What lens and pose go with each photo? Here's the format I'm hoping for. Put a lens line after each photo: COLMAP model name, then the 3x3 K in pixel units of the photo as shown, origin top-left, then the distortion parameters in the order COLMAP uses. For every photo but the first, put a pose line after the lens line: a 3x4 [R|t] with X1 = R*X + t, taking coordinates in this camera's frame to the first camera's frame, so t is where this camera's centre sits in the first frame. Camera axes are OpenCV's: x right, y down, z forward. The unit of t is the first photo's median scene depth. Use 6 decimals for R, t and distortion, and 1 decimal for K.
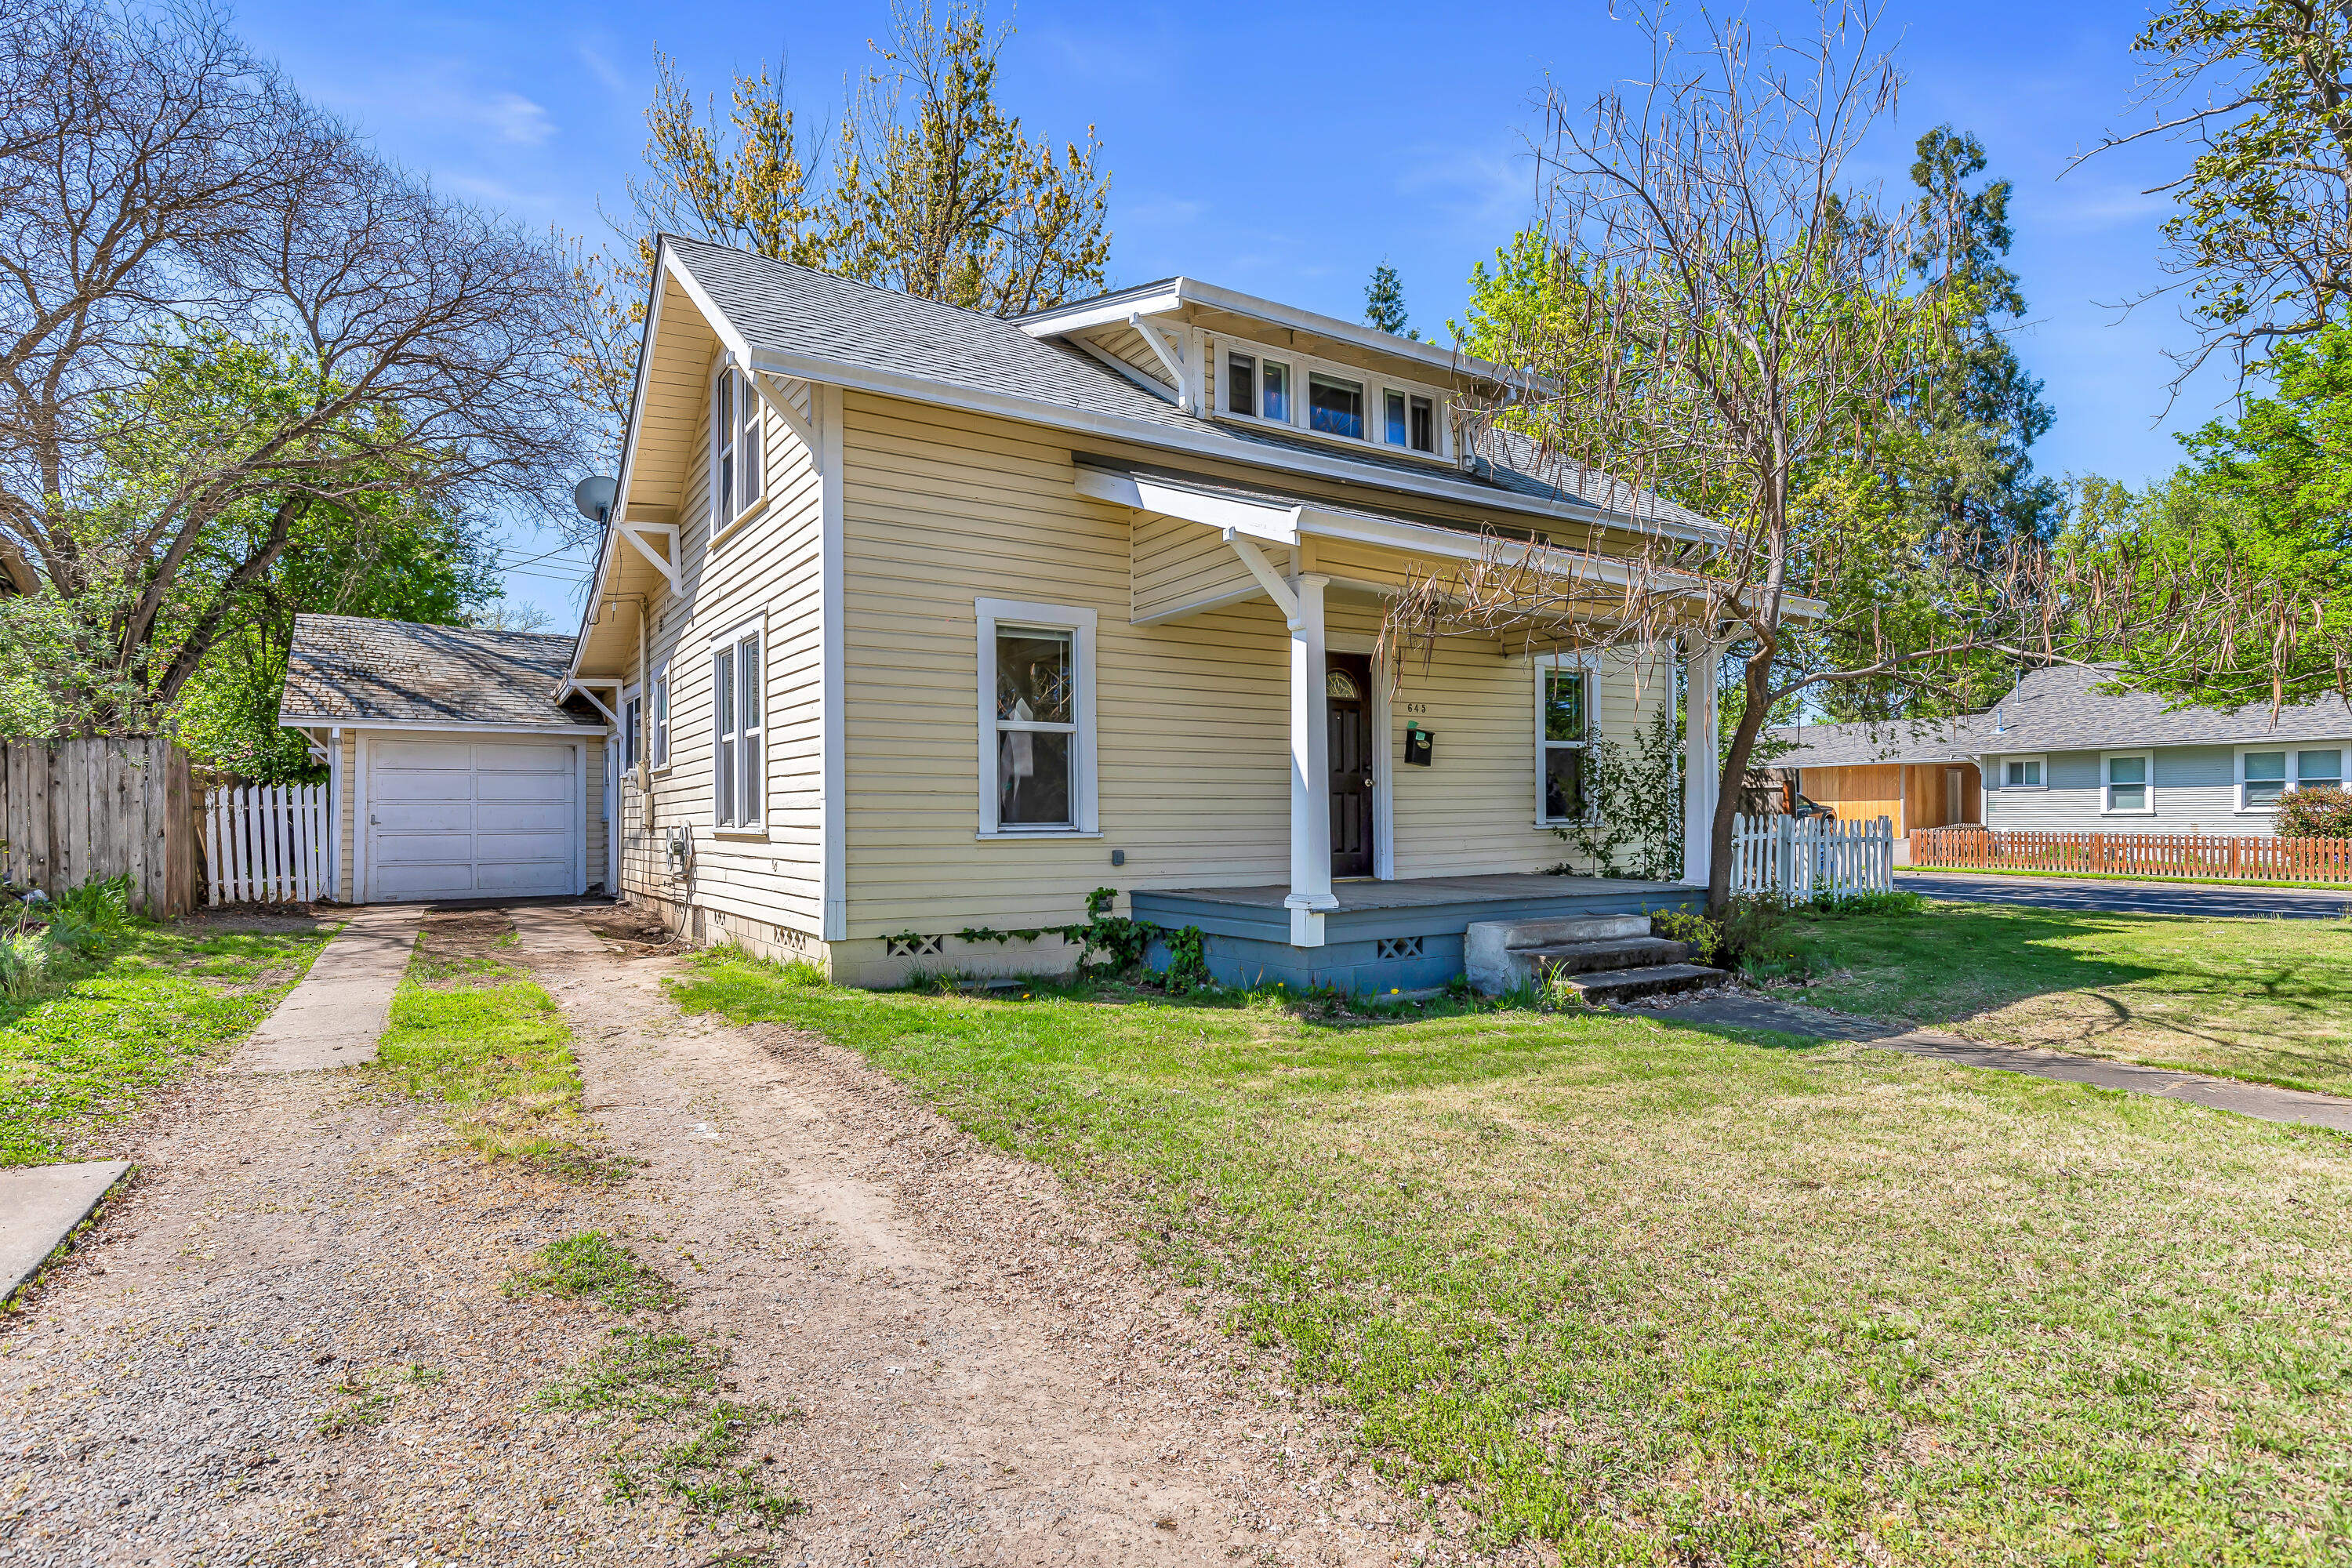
lens RADIAL K [[1233.8, 0, 1176.6], [0, 1233.8, 796.7], [0, 0, 1]] dist [-0.001523, -0.000155]
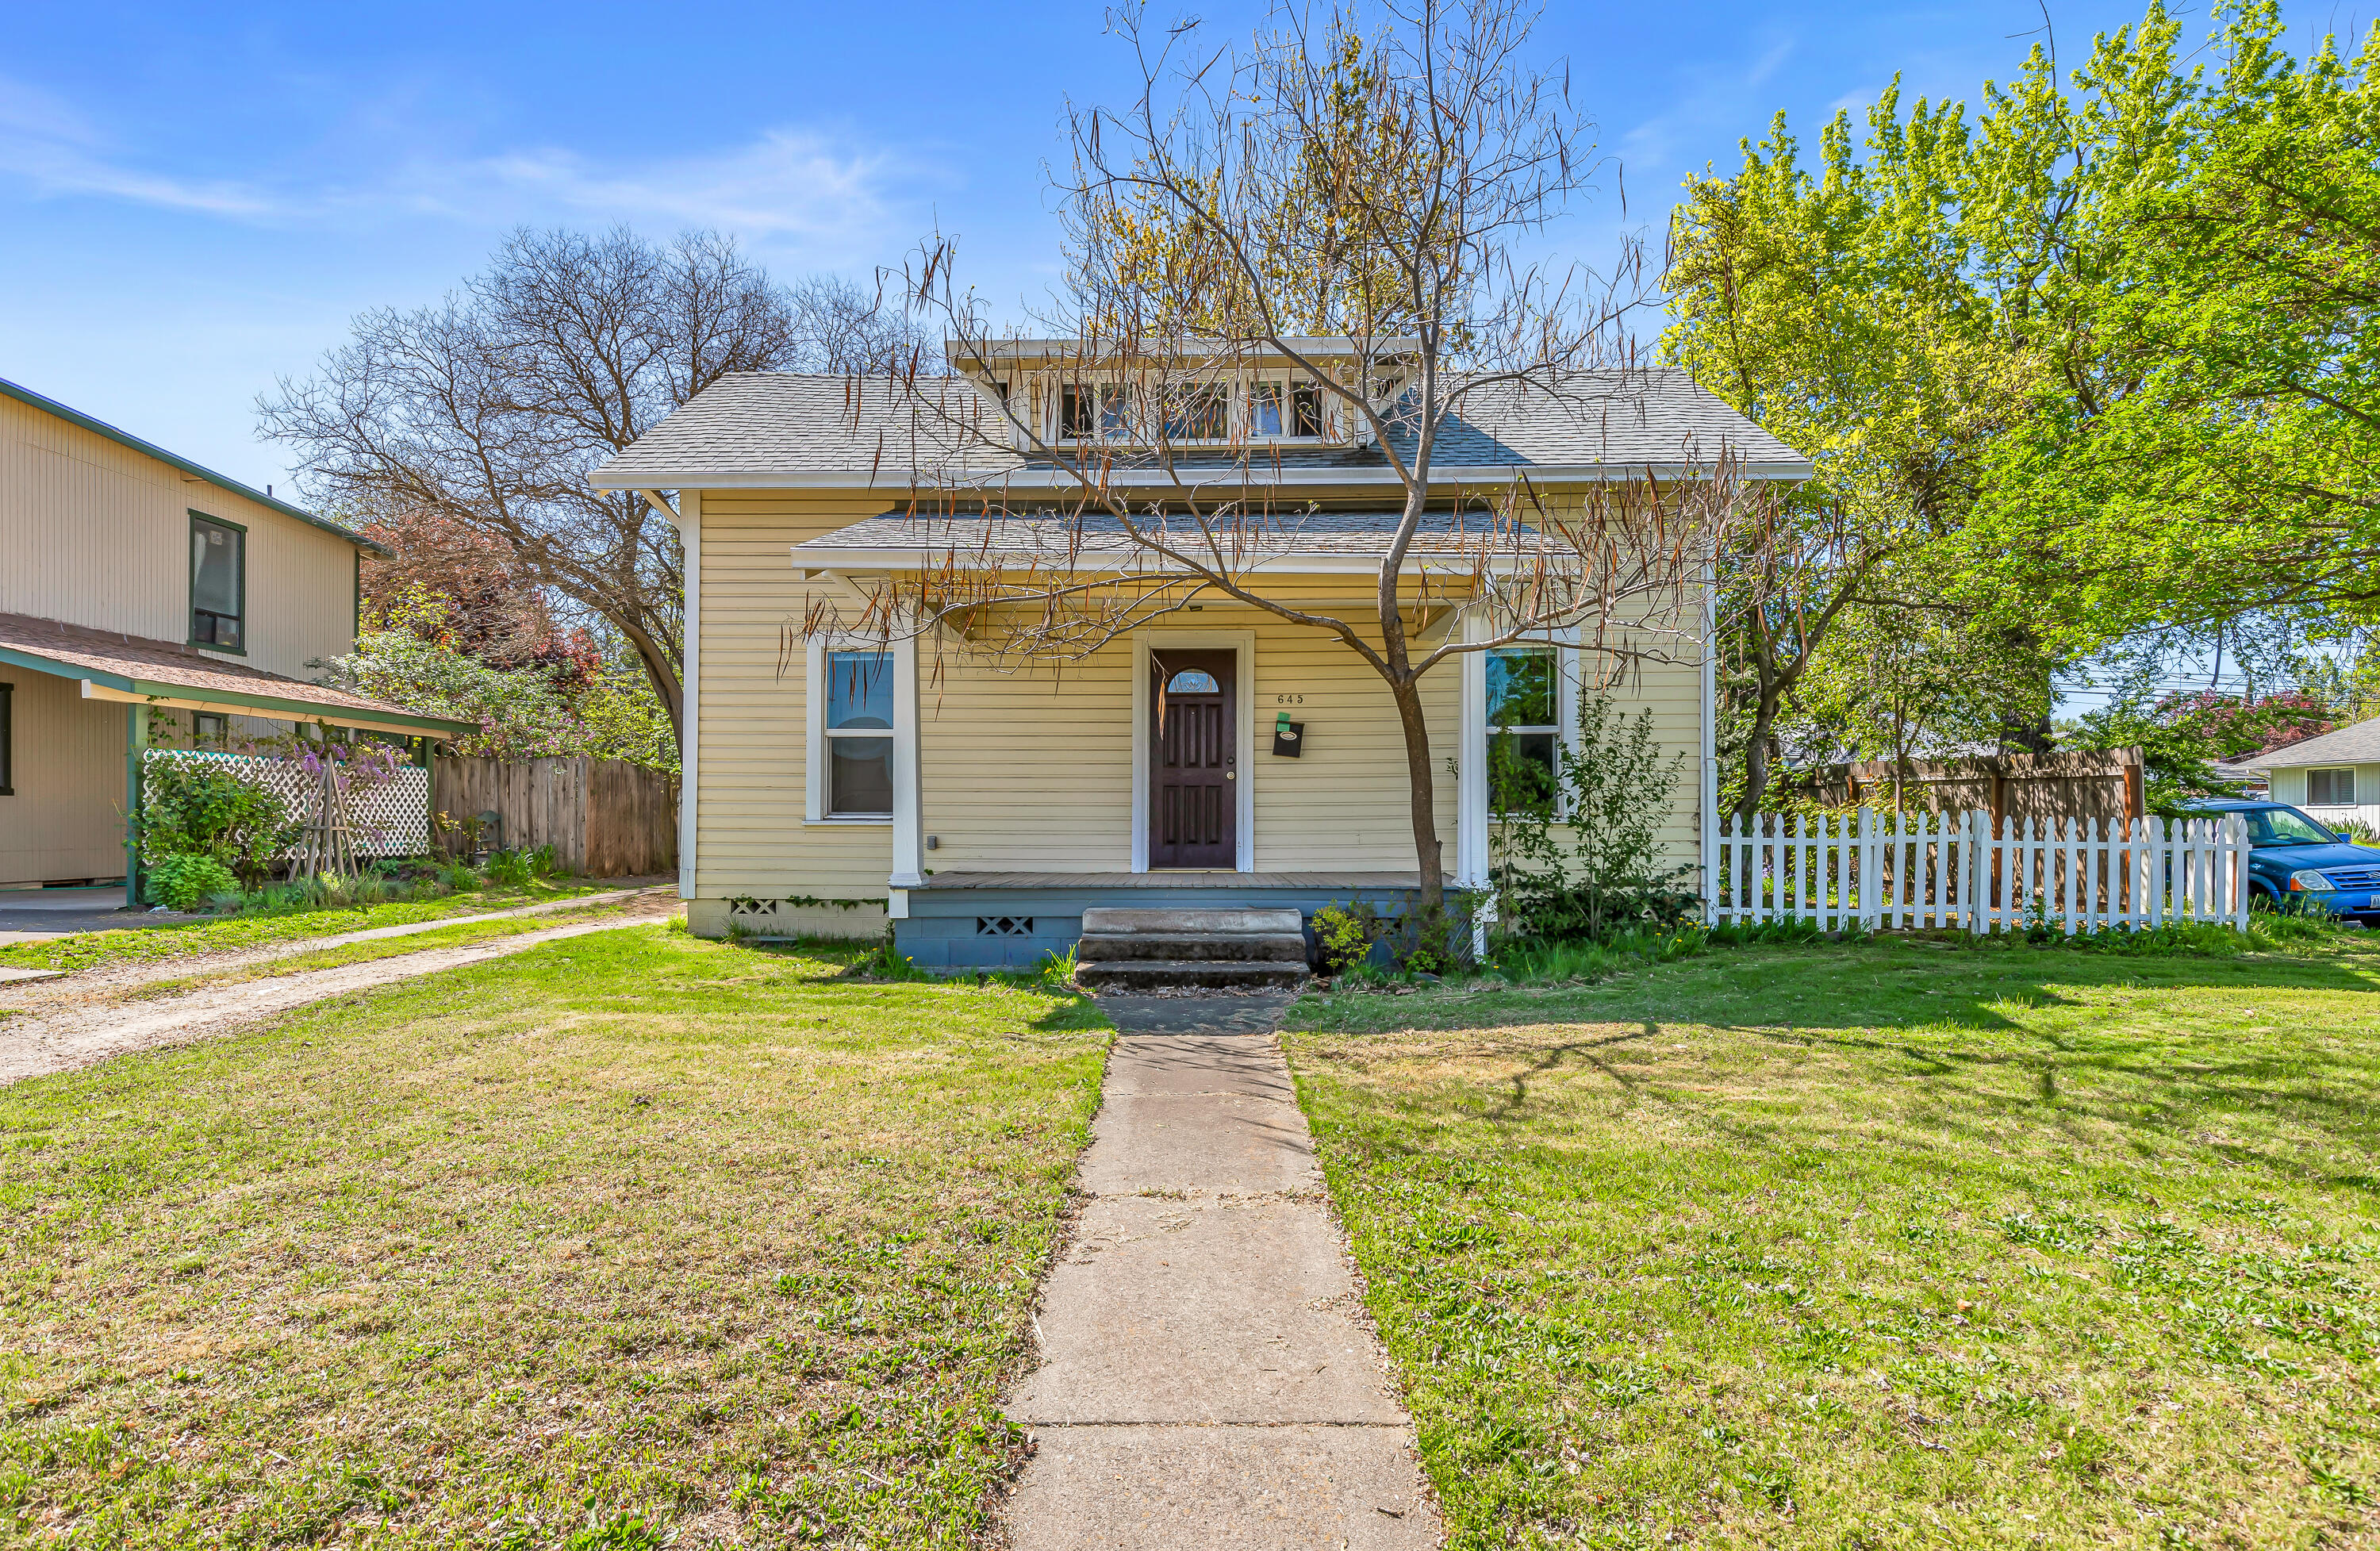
lens RADIAL K [[1318.1, 0, 1190.9], [0, 1318.1, 780.0], [0, 0, 1]] dist [0.000162, -0.000138]
pose [[0.829693, -0.010172, -0.558127, 0.800778], [0.003133, 0.999903, -0.013566, 0.007319], [0.558211, 0.009507, 0.829644, 0.095251]]
